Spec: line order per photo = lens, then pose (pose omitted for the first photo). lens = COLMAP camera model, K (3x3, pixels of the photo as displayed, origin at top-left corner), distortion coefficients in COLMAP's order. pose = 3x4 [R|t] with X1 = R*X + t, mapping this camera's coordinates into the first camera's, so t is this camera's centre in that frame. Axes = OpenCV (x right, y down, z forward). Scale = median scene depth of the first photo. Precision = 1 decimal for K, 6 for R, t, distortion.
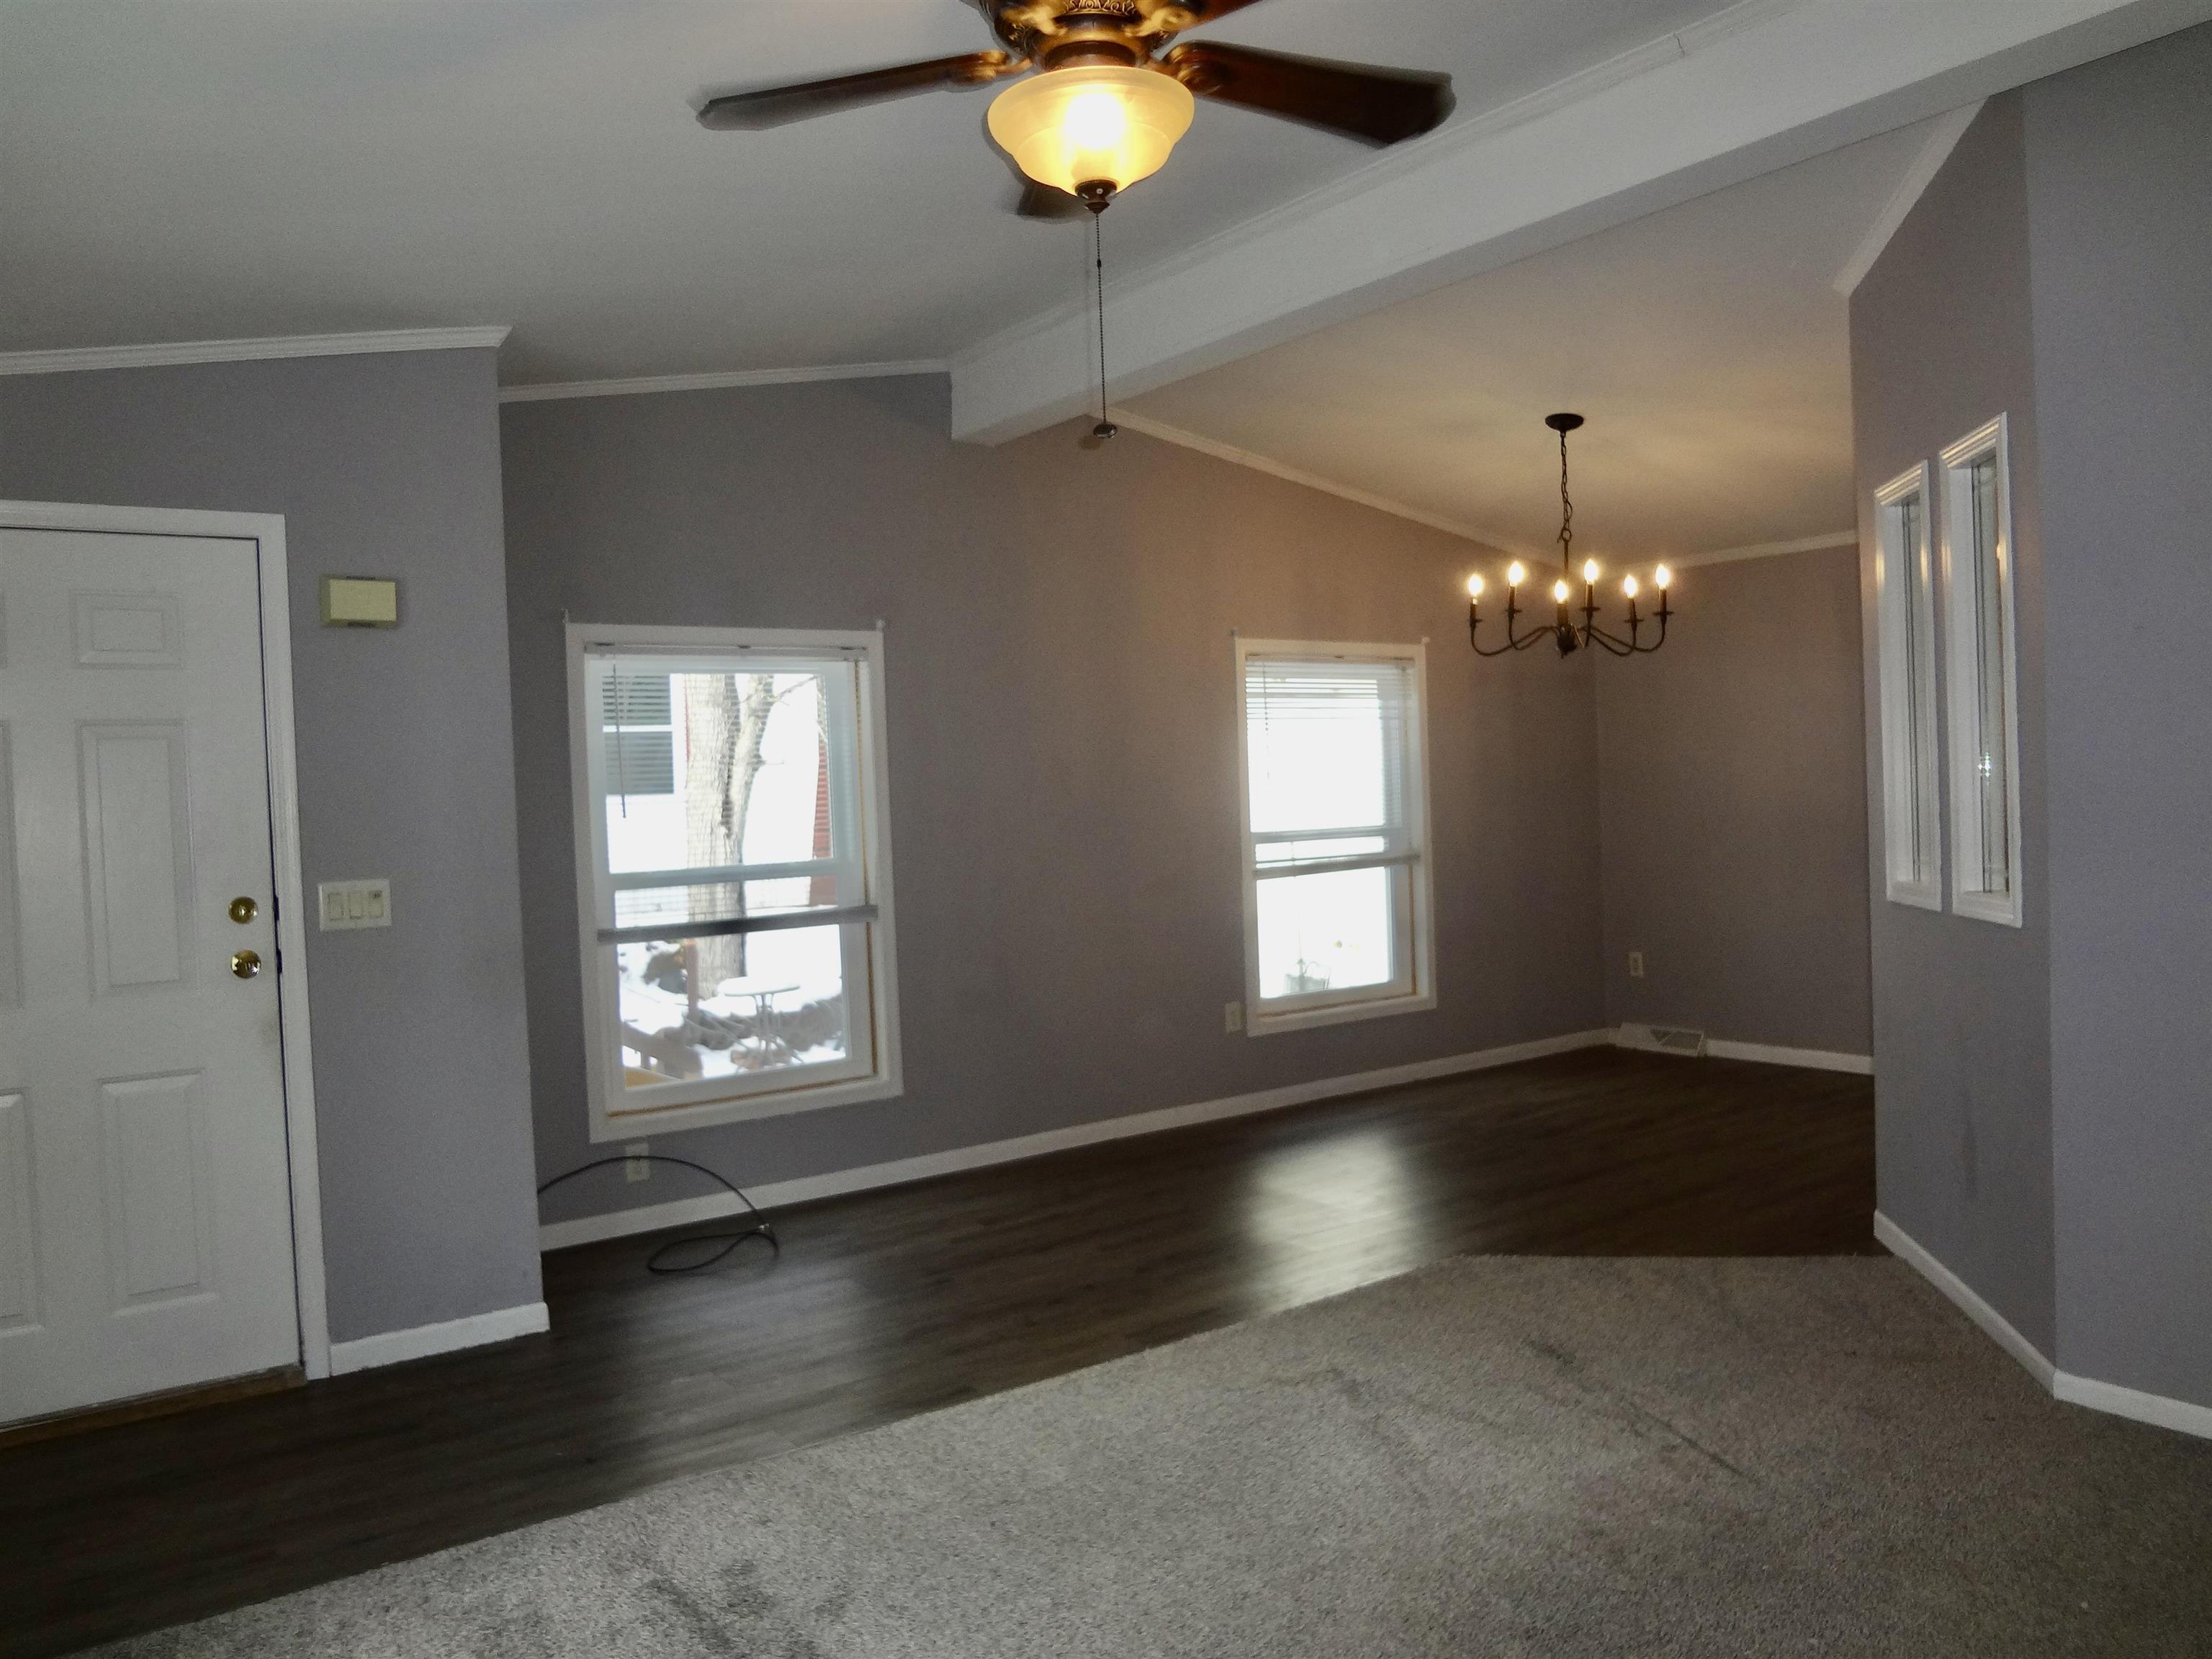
lens RADIAL K [[1627.3, 0, 1104.4], [0, 1627.3, 824.2], [0, 0, 1]] dist [-0.063349, 0.015632]
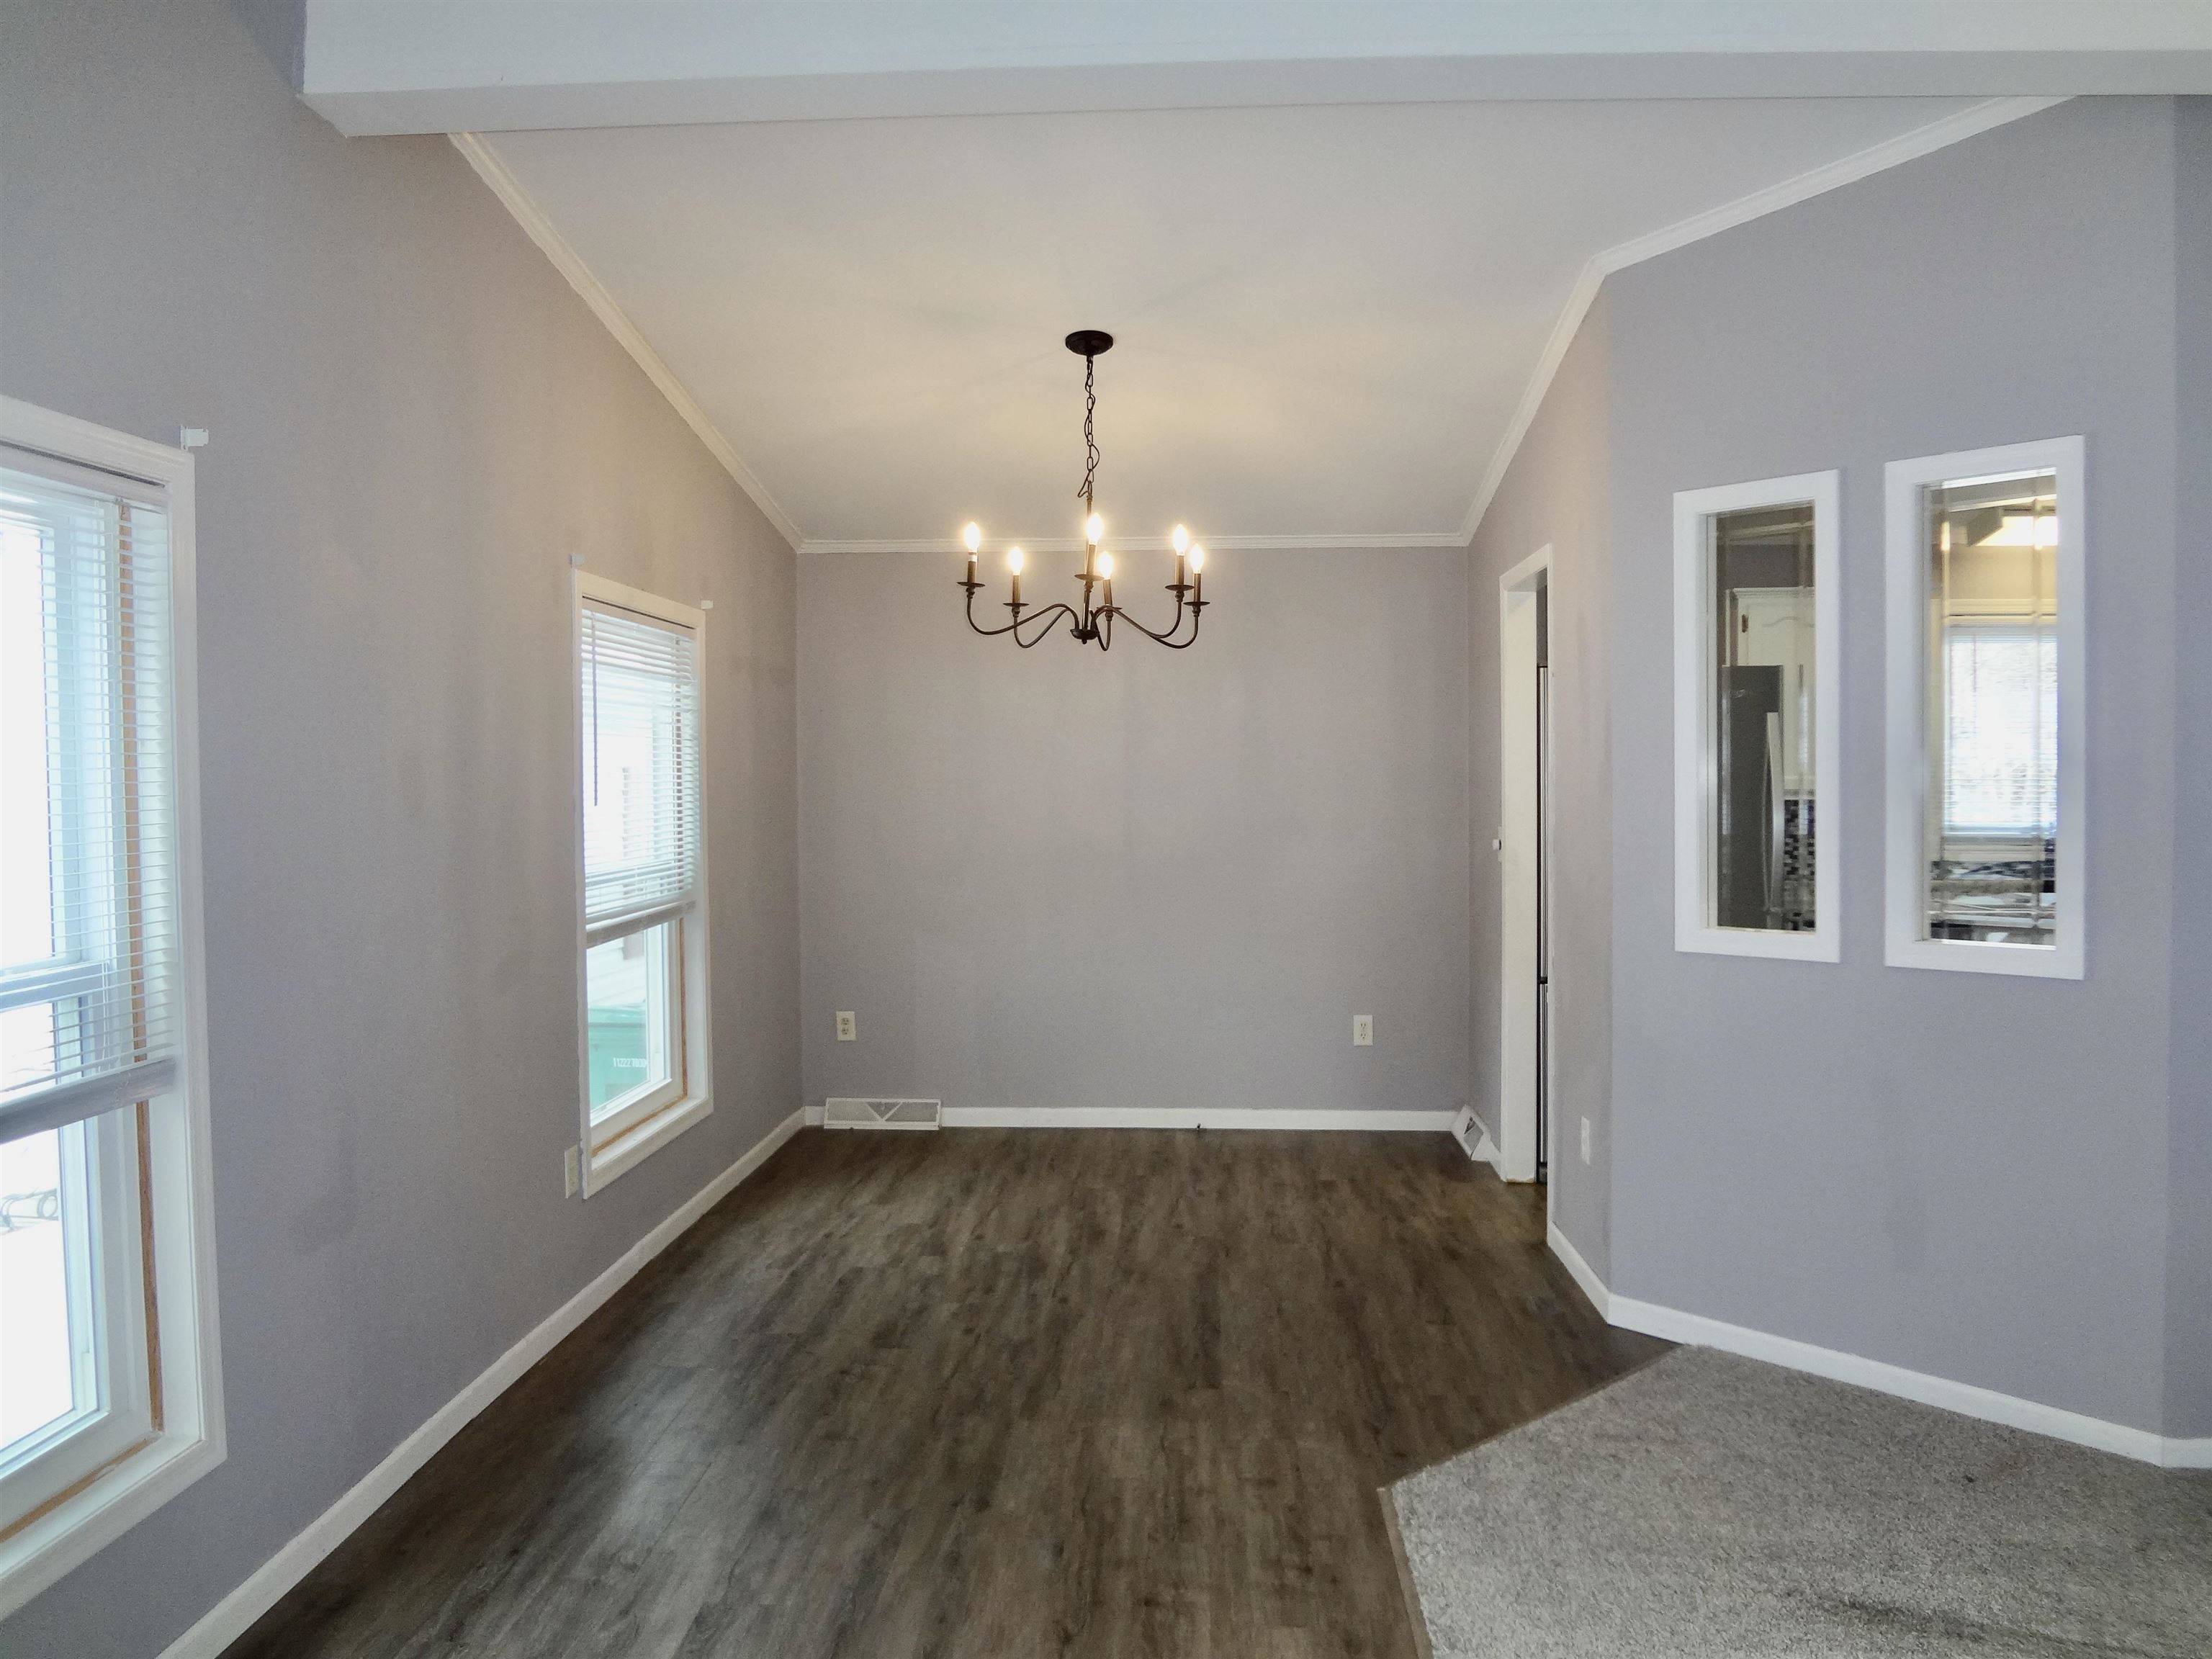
lens RADIAL K [[1627.3, 0, 1104.4], [0, 1627.3, 824.2], [0, 0, 1]] dist [-0.063349, 0.015632]
pose [[0.628914, 0.008422, 0.777429, -0.290560], [-0.001885, 0.999955, -0.009308, -0.010577], [-0.777472, 0.004389, 0.628902, 0.474947]]
